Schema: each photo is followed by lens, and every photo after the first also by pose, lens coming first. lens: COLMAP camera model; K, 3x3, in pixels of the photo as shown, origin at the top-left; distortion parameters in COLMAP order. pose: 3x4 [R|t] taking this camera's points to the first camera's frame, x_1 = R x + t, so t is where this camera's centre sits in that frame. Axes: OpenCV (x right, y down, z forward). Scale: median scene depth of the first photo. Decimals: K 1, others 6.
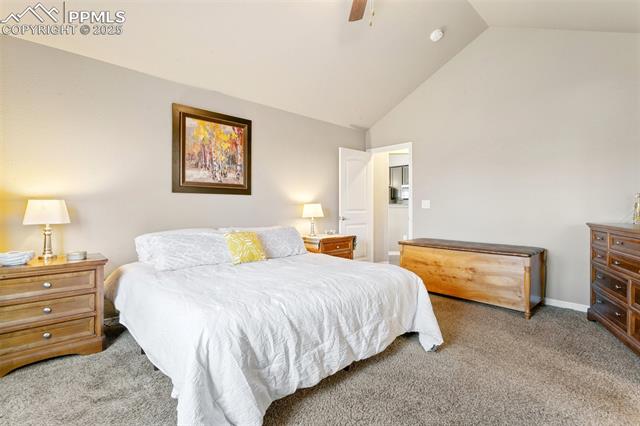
lens RADIAL K [[305.4, 0, 316.9], [0, 305.4, 208.5], [0, 0, 1]] dist [0.001946, 0.002185]
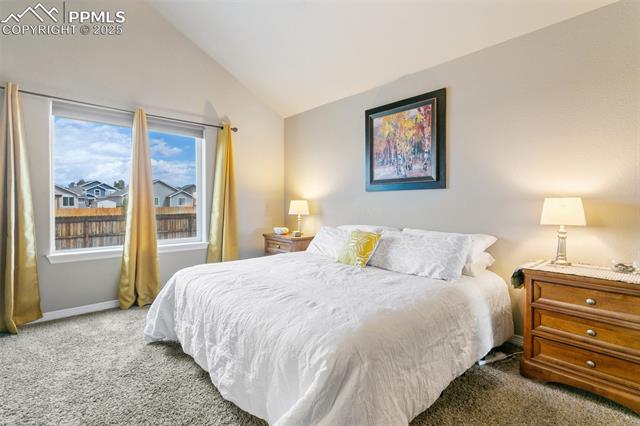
lens RADIAL K [[305.4, 0, 323.0], [0, 305.4, 203.1], [0, 0, 1]] dist [0.001946, 0.002185]
pose [[0.003153, -0.012109, -0.999922, 0.560357], [-0.010327, 0.999873, -0.012141, 0.003433], [0.999942, 0.010364, 0.003027, 0.755960]]
